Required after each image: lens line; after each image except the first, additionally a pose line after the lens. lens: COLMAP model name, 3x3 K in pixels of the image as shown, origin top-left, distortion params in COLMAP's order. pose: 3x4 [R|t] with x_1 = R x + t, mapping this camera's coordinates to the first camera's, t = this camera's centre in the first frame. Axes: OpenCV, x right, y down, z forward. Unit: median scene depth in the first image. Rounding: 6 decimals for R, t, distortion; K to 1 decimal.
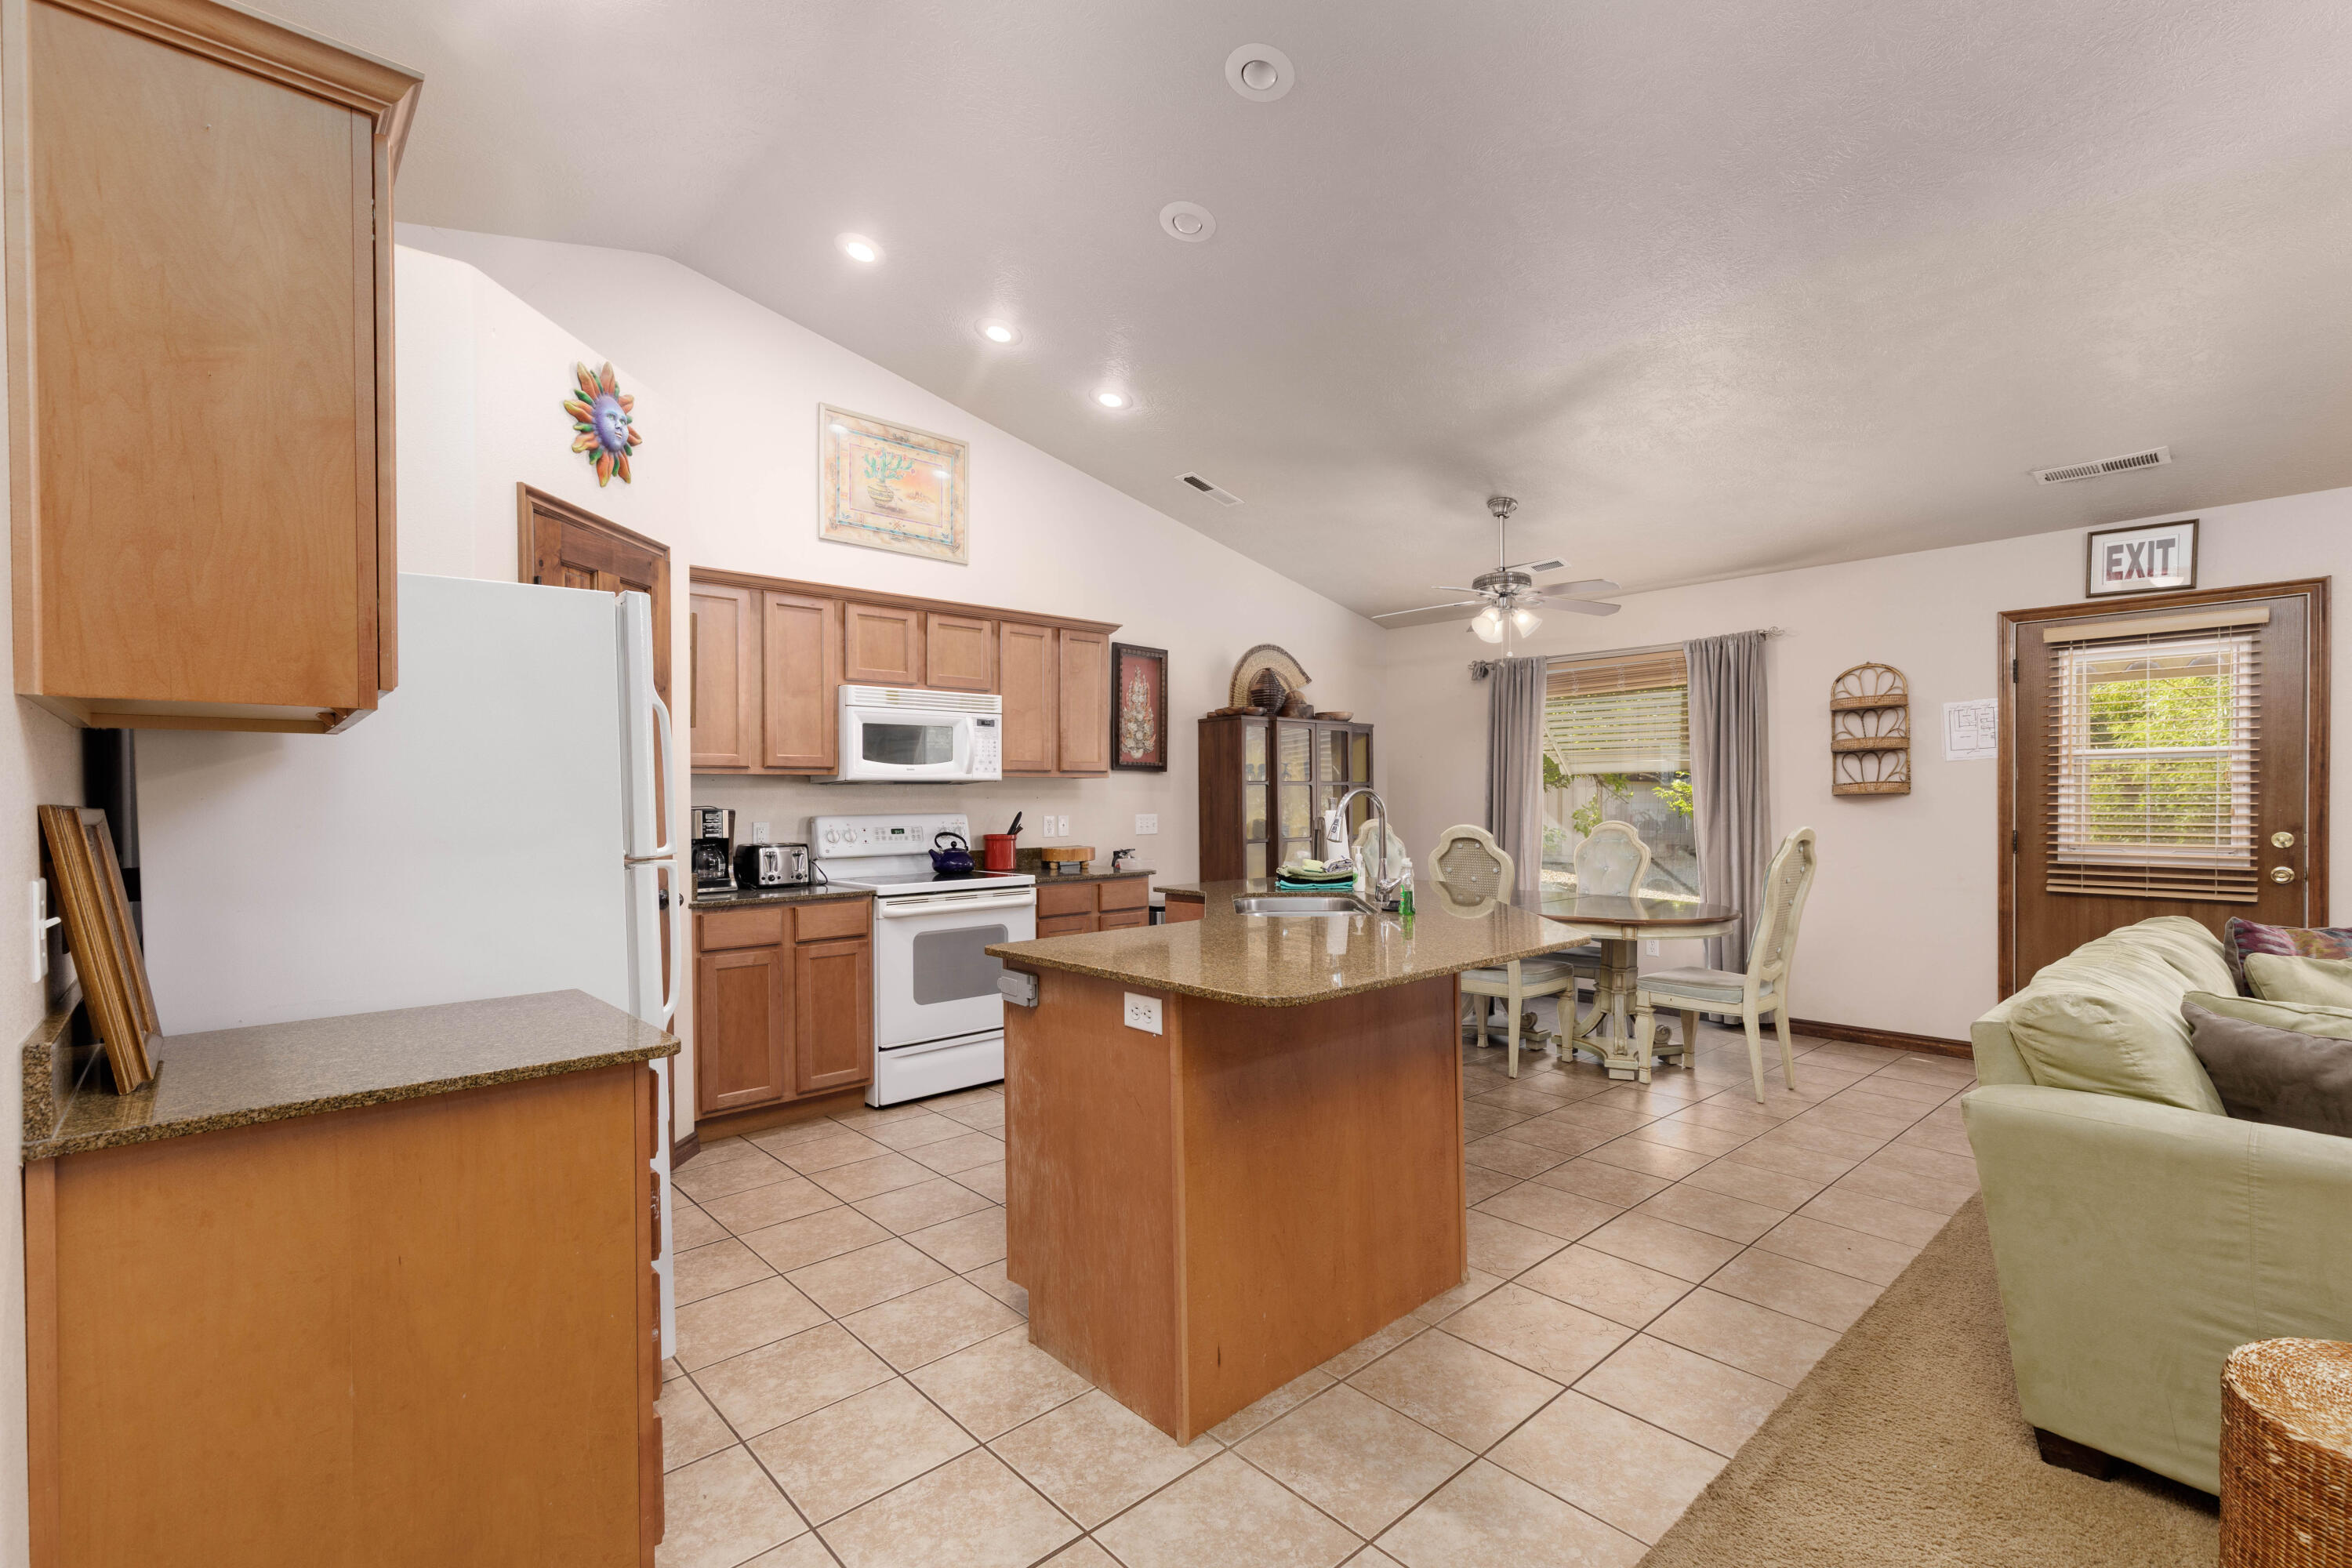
lens RADIAL K [[1044.0, 0, 1177.9], [0, 1044.0, 805.0], [0, 0, 1]] dist [0.009447, -0.005292]
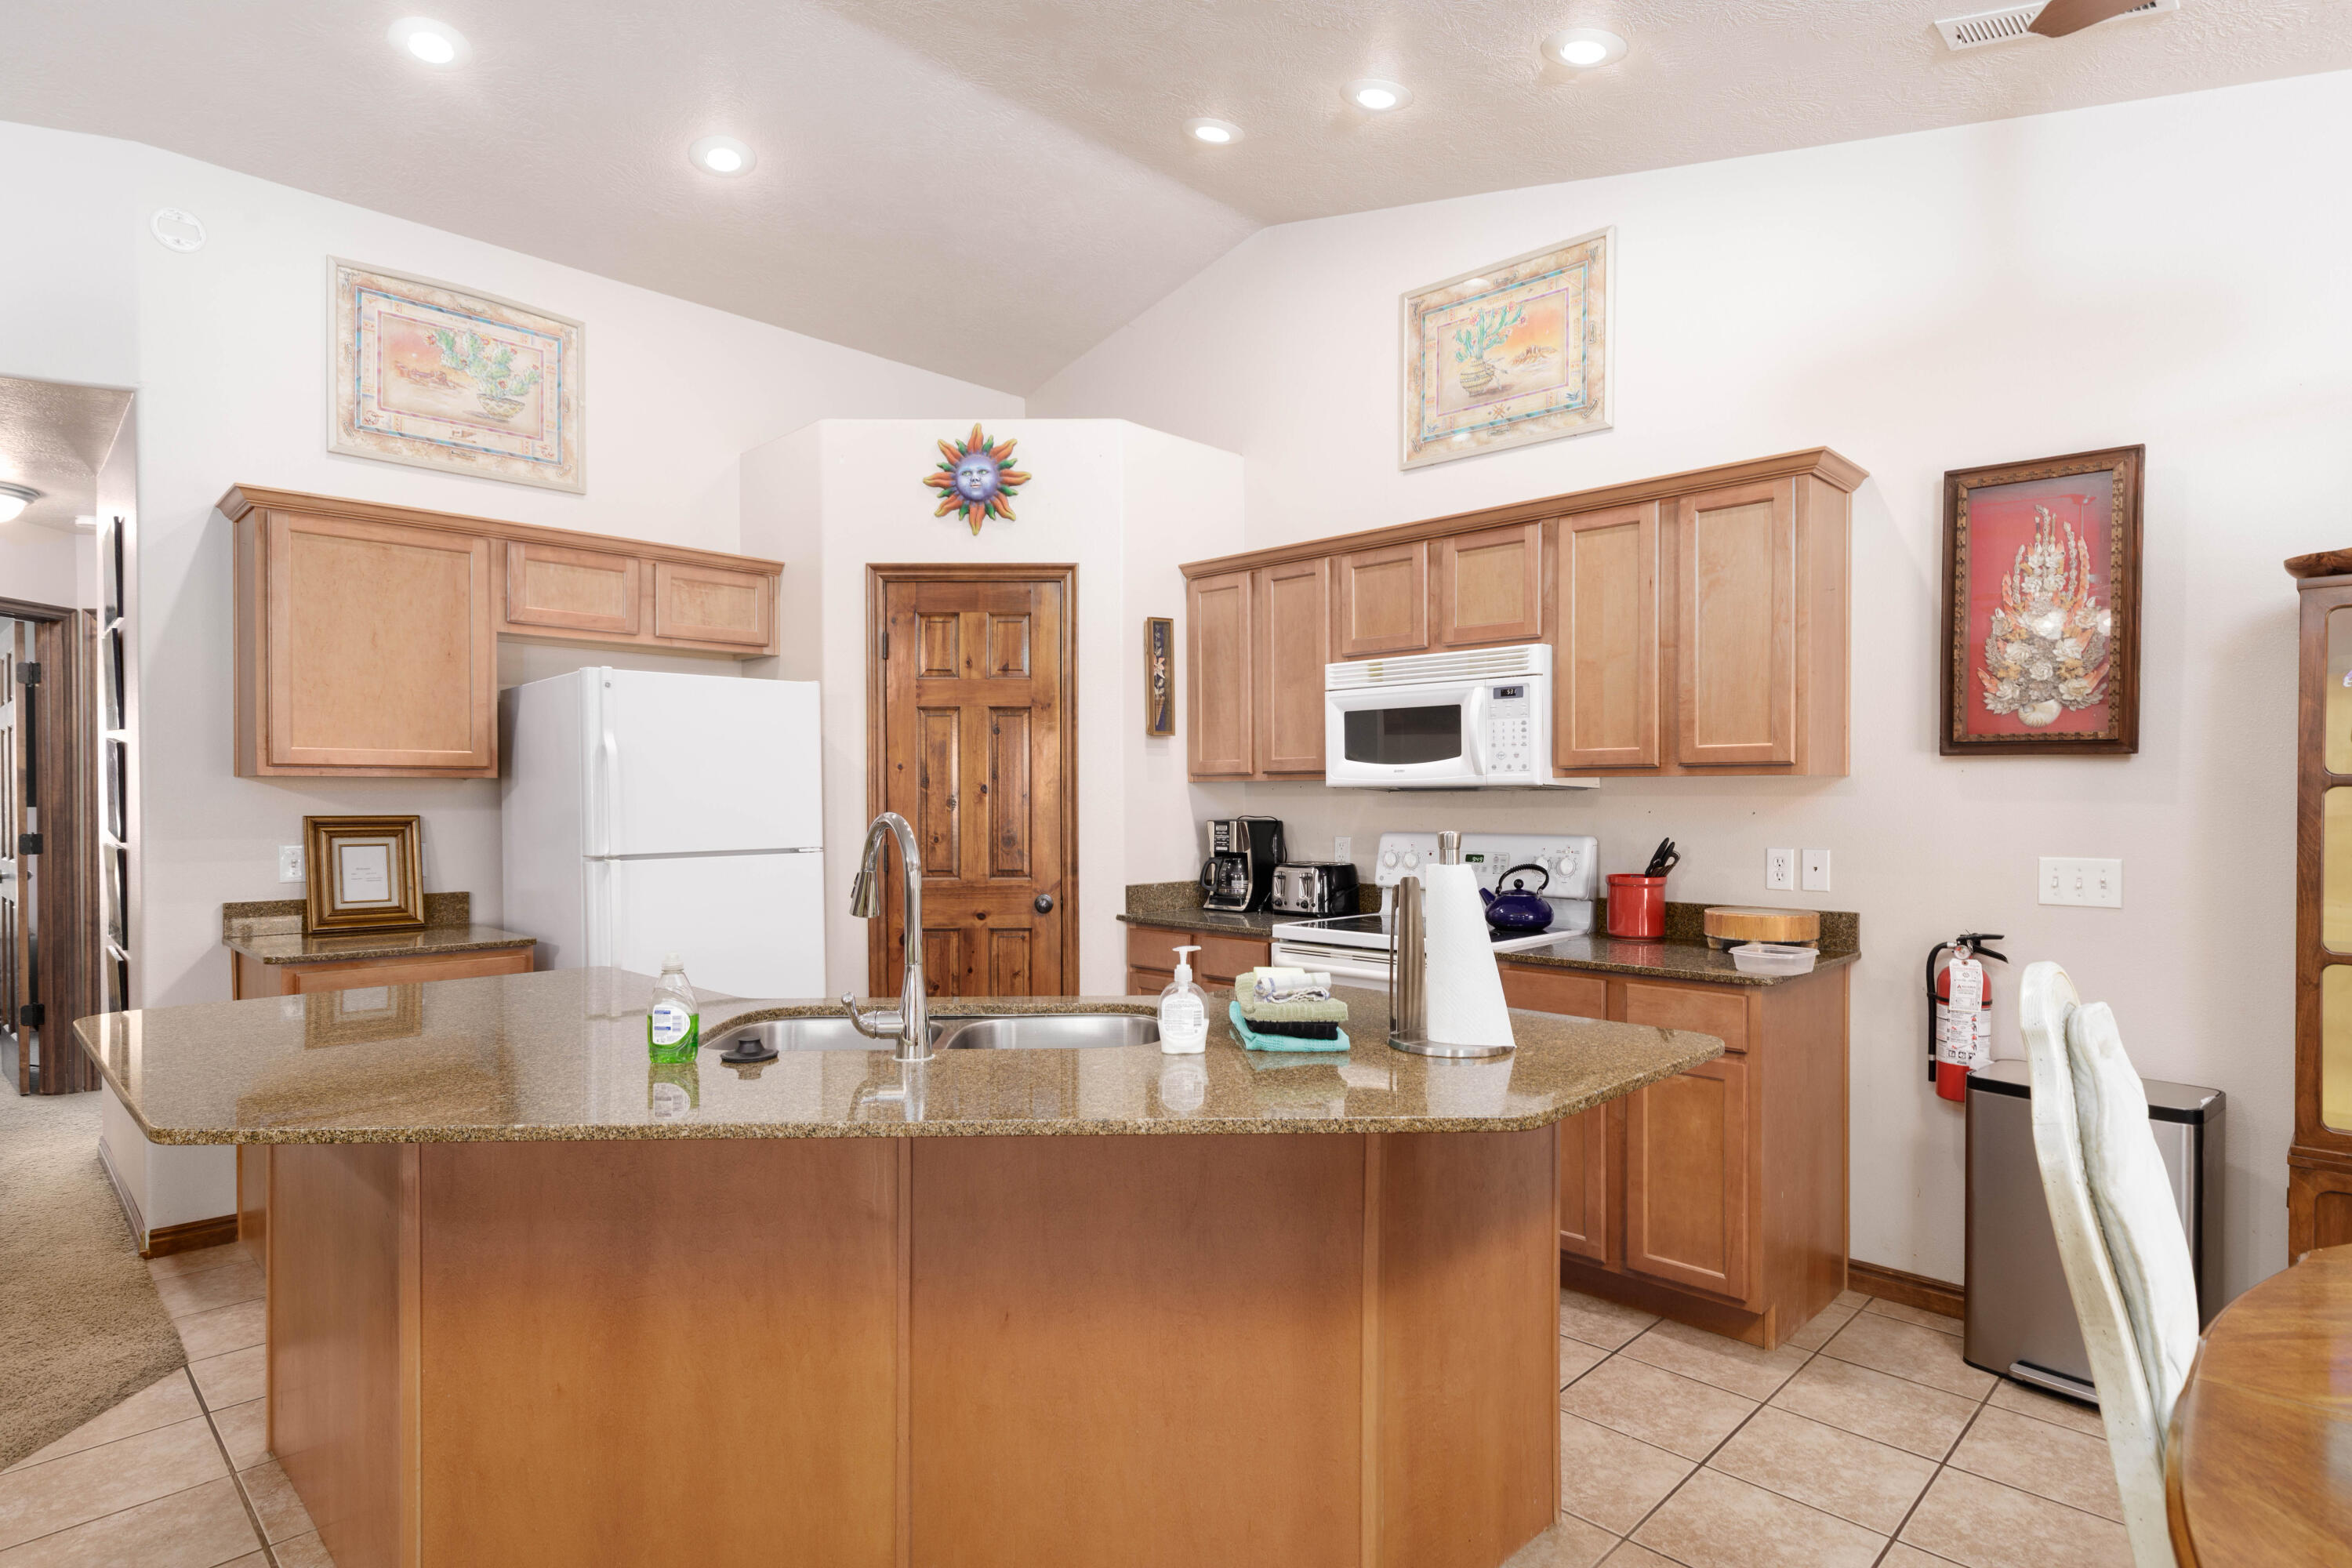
lens RADIAL K [[1232.8, 0, 1210.4], [0, 1232.8, 804.1], [0, 0, 1]] dist [-0.003123, -0.000054]
pose [[0.074616, 0.013864, -0.997116, 0.553497], [-0.006567, 0.999888, 0.013411, -0.021291], [0.997191, 0.005548, 0.074699, 0.792950]]
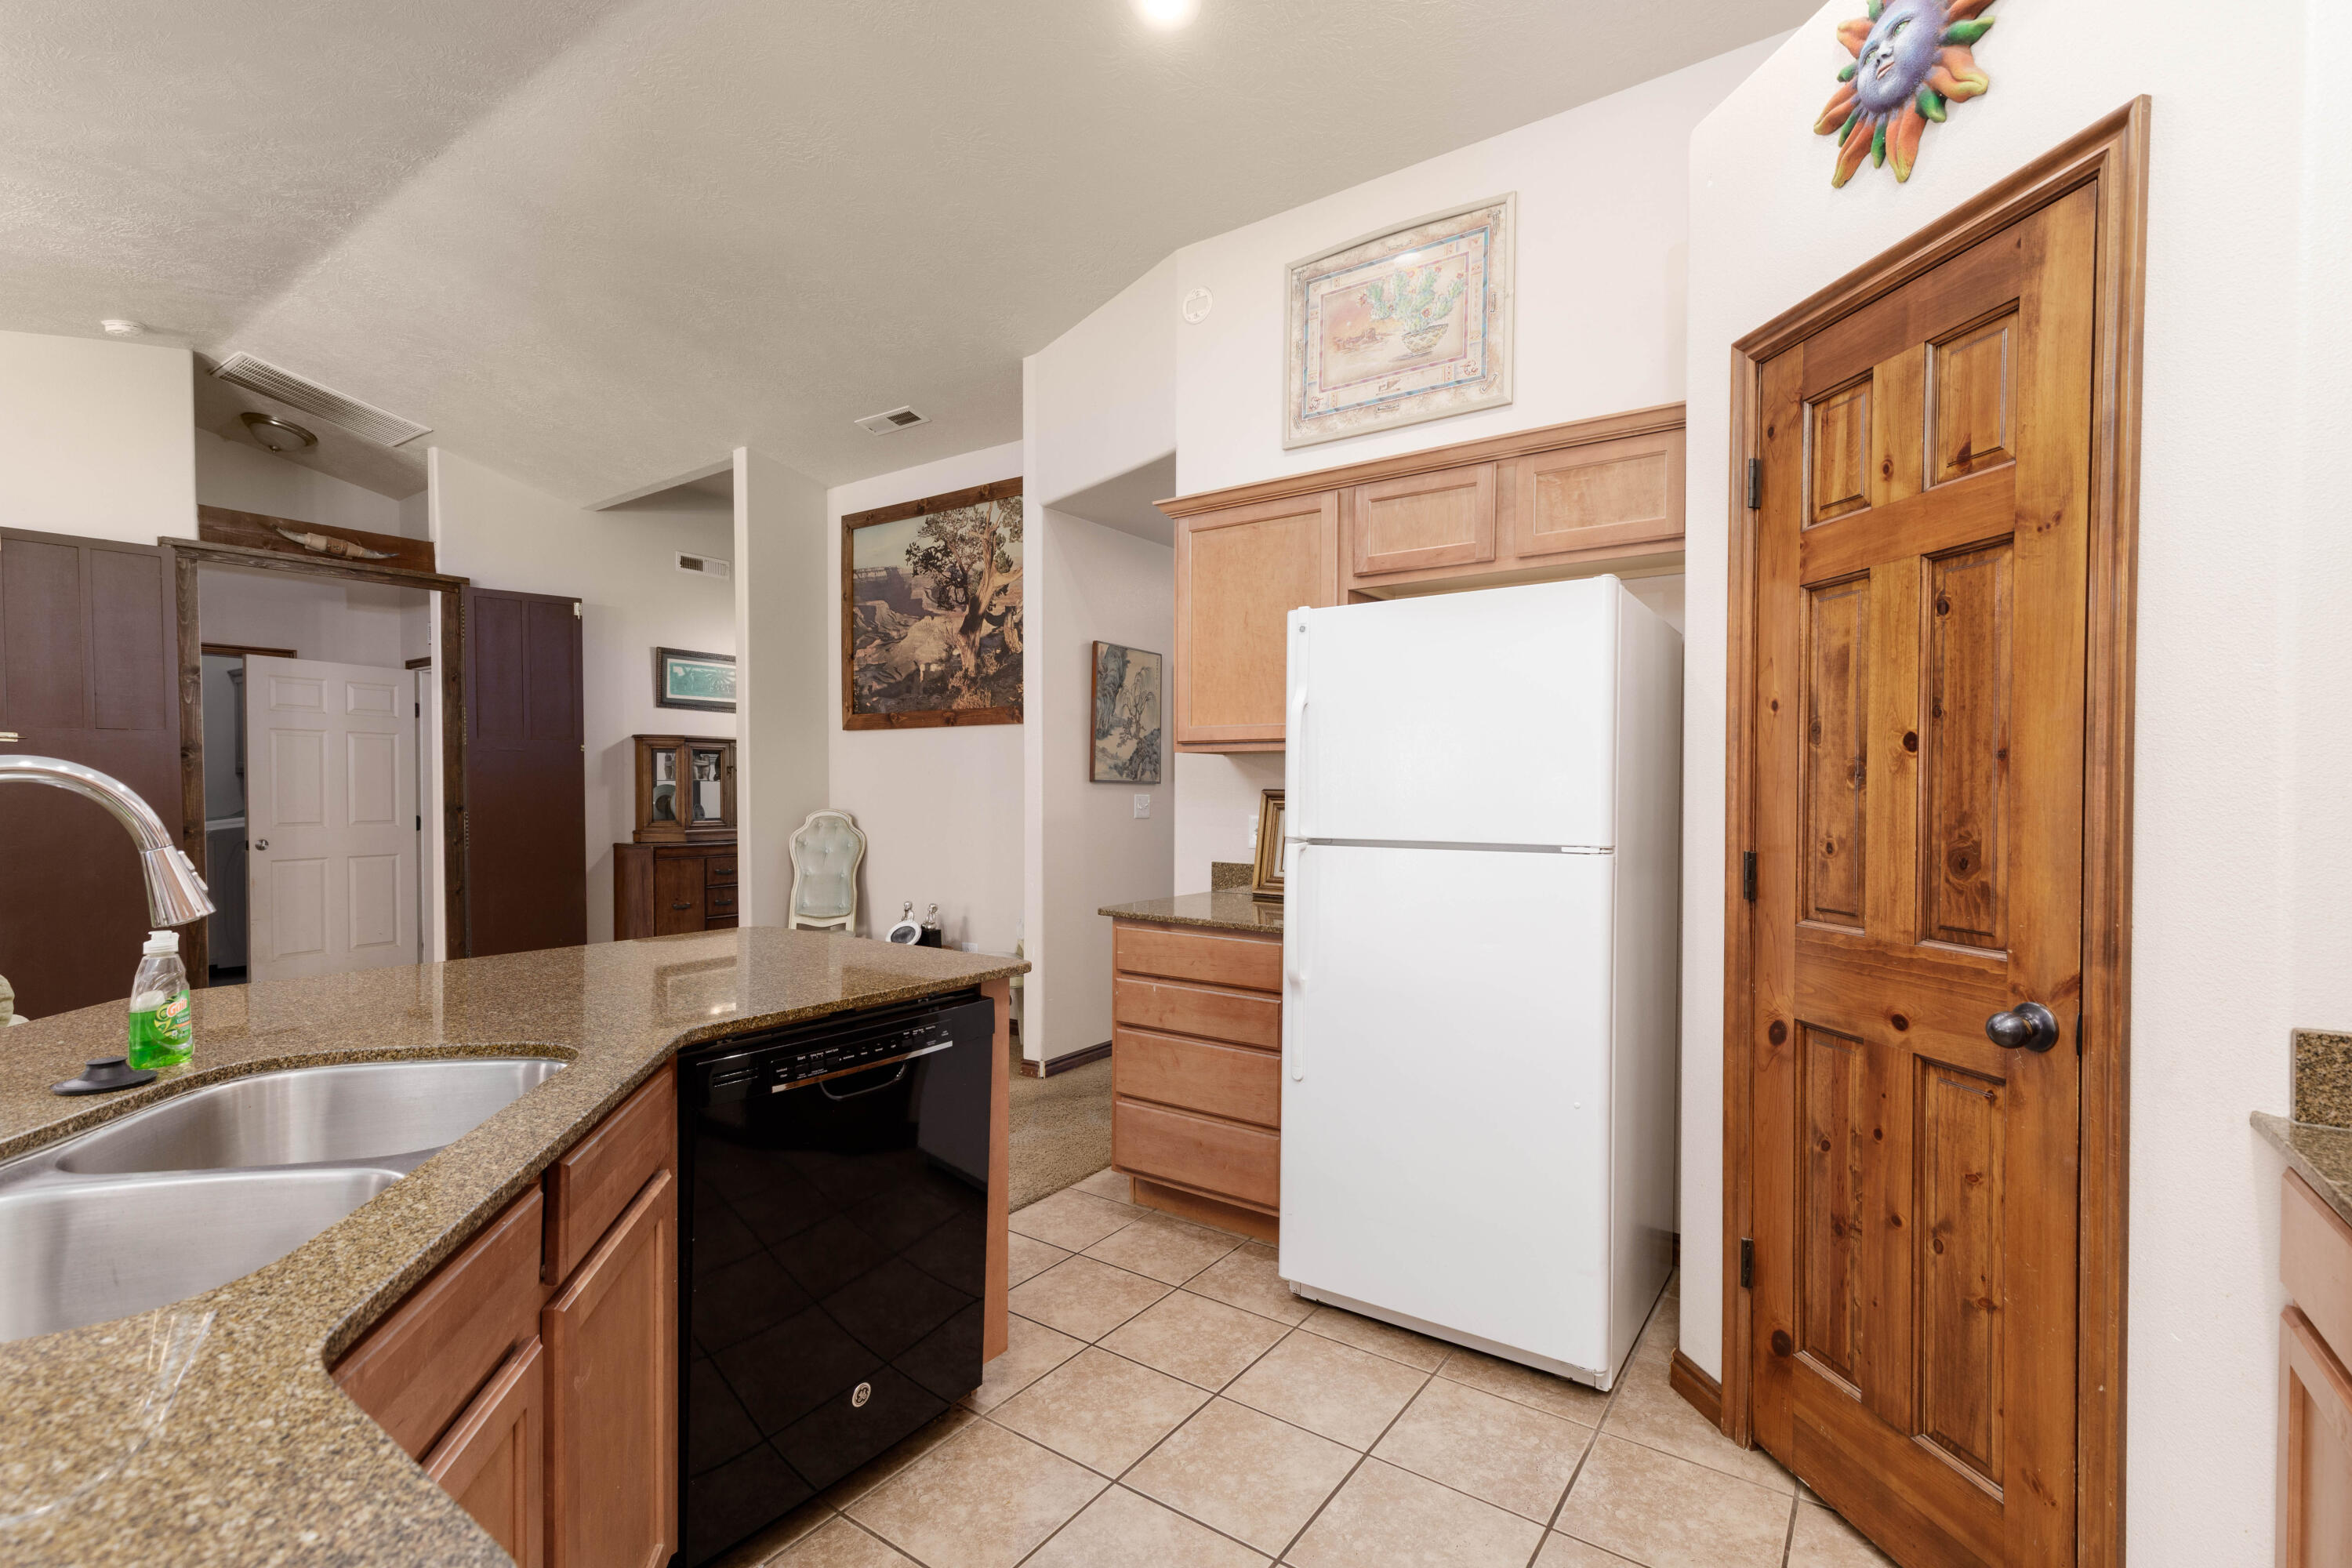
lens RADIAL K [[1044.0, 0, 1177.9], [0, 1044.0, 805.0], [0, 0, 1]] dist [0.009447, -0.005292]
pose [[-0.974804, 0.006516, -0.222969, -0.058950], [0.000835, 0.999673, 0.025563, -0.006949], [0.223063, 0.024733, -0.974490, 0.981075]]
